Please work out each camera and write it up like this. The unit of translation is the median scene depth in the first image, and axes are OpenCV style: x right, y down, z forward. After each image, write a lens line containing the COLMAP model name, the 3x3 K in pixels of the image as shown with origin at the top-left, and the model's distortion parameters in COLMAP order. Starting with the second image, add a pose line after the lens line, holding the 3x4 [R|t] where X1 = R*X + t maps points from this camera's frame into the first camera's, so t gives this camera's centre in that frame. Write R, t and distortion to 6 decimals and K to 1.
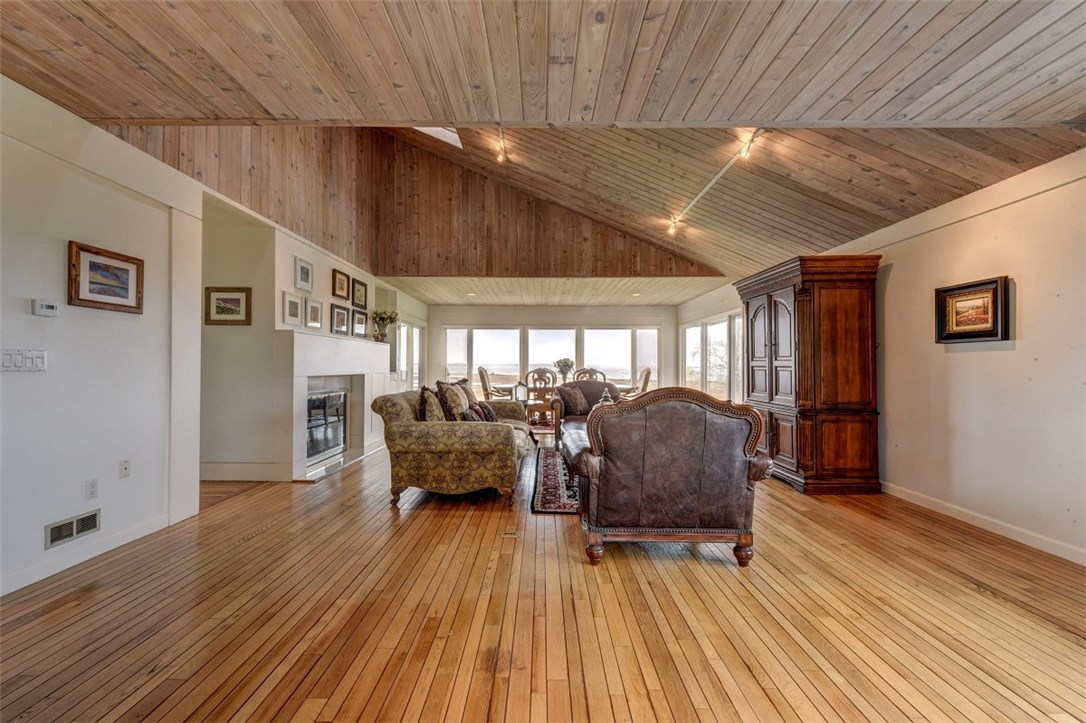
lens RADIAL K [[424.4, 0, 537.0], [0, 424.4, 360.0], [0, 0, 1]] dist [0.006761, -0.000893]
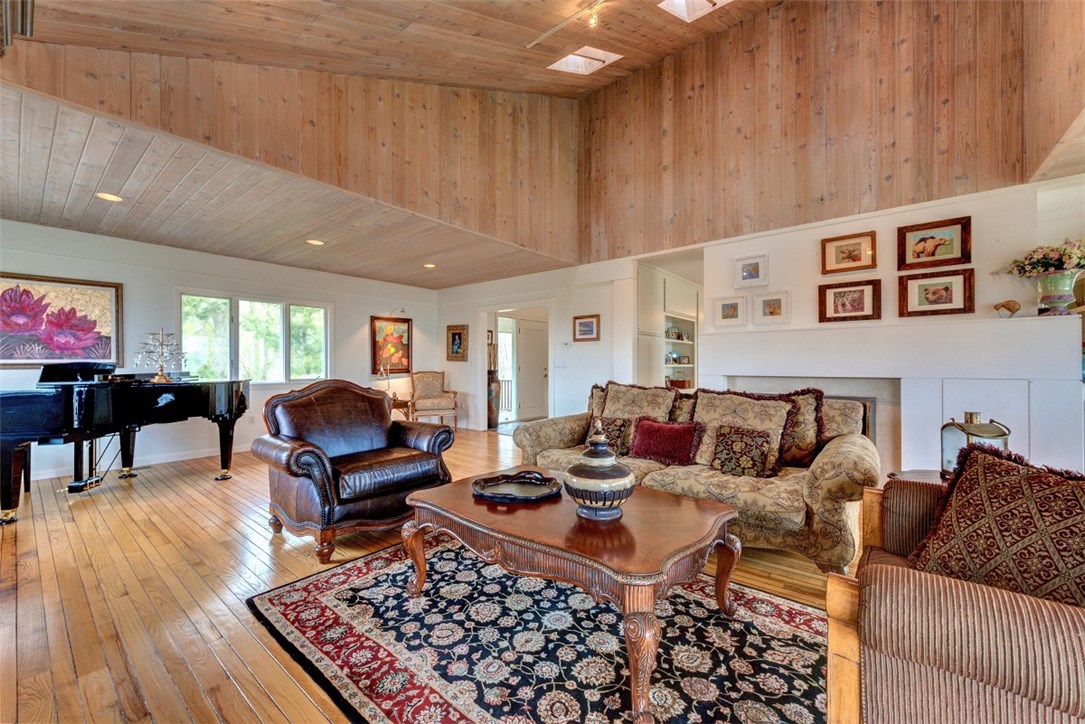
lens RADIAL K [[424.0, 0, 543.9], [0, 424.0, 363.9], [0, 0, 1]] dist [0.006761, -0.000893]
pose [[-0.616927, -0.007108, -0.786988, 0.383933], [0.011565, 0.999769, -0.018095, 0.017514], [0.786936, -0.020265, -0.616702, 0.924858]]
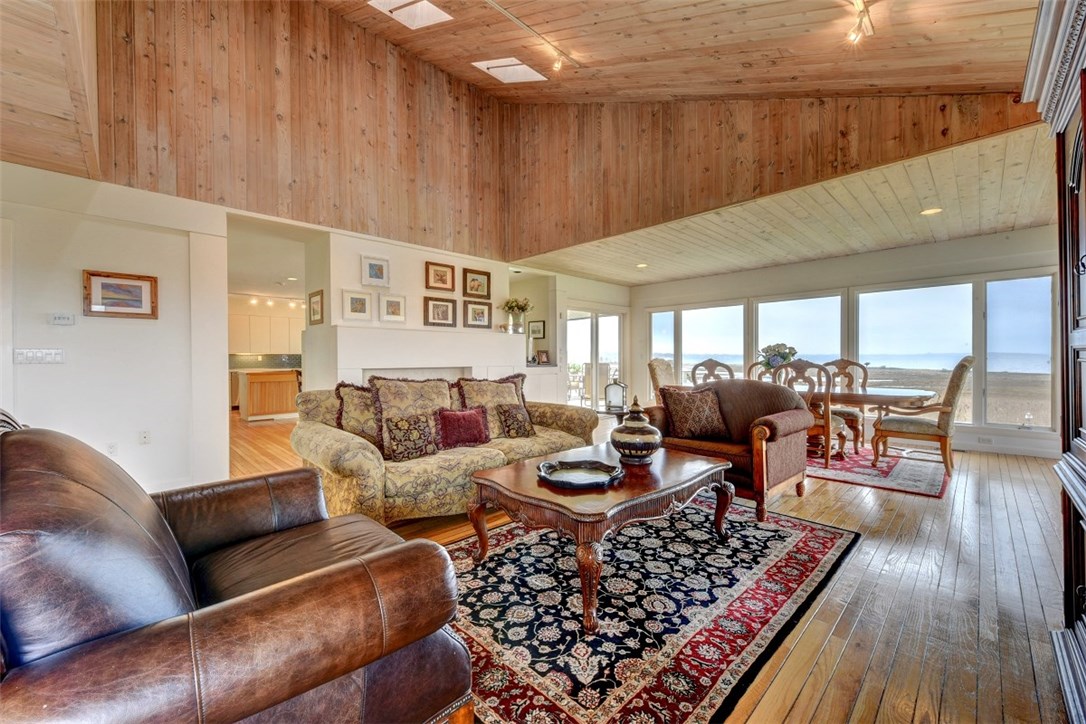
lens RADIAL K [[424.4, 0, 533.9], [0, 424.4, 362.3], [0, 0, 1]] dist [0.006761, -0.000893]
pose [[0.700336, -0.003952, -0.713802, 0.354695], [0.019757, 0.999709, 0.013849, 0.012139], [0.713540, -0.023801, 0.700211, 0.408652]]
